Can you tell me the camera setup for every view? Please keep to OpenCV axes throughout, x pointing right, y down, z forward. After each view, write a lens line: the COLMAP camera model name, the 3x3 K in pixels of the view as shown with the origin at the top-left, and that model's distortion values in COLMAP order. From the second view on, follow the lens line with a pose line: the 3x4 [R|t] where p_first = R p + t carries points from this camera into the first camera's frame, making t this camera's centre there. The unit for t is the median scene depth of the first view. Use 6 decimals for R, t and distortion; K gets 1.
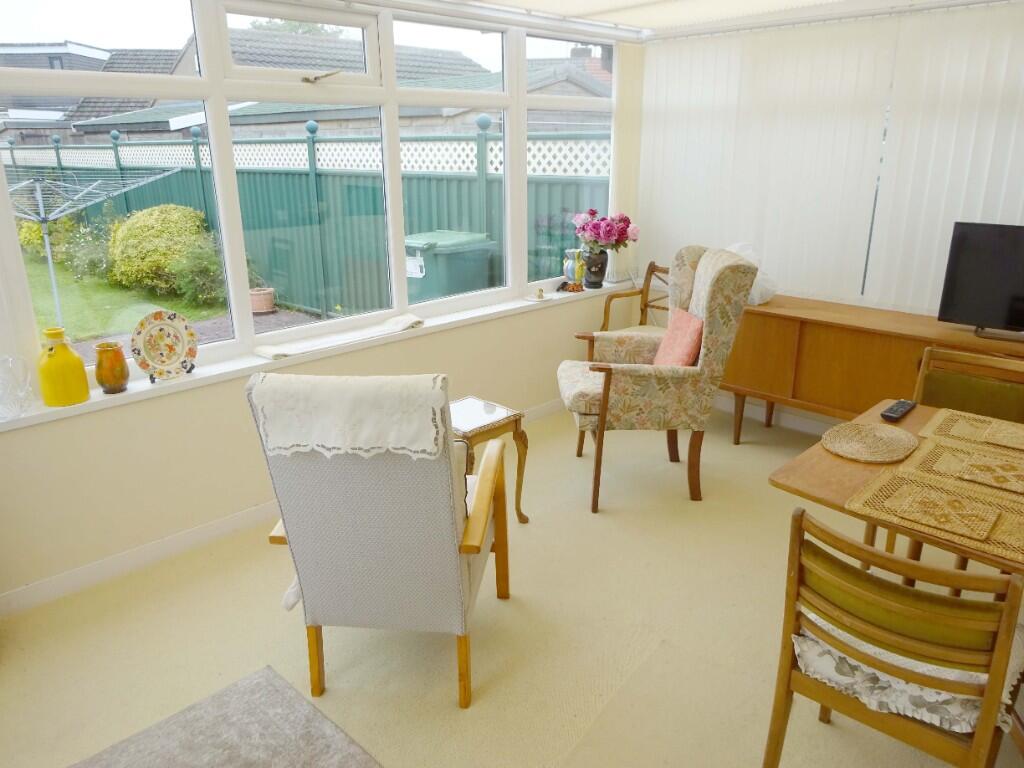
lens RADIAL K [[750.0, 0, 512.7], [0, 750.0, 386.7], [0, 0, 1]] dist [0.007084, 0.019488]
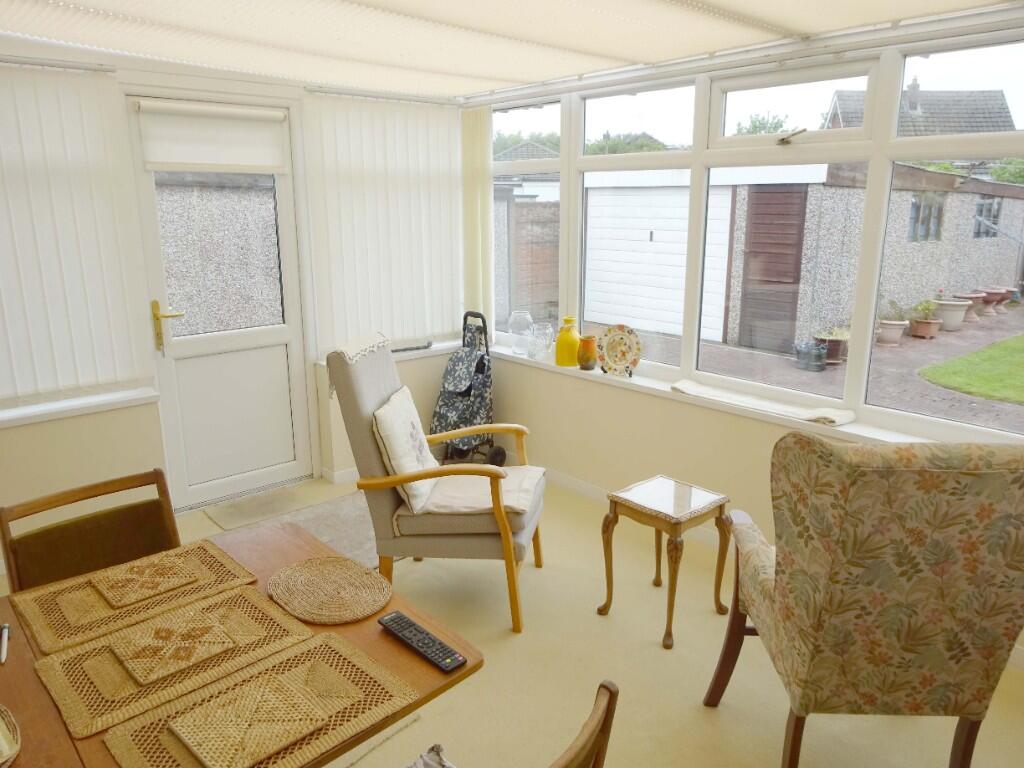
lens RADIAL K [[750.0, 0, 513.5], [0, 750.0, 381.5], [0, 0, 1]] dist [0.007084, 0.019488]
pose [[-0.065165, 0.240415, -0.968480, 0.835613], [-0.315026, 0.915953, 0.248573, -0.269253], [0.946843, 0.321295, 0.016049, 0.793666]]
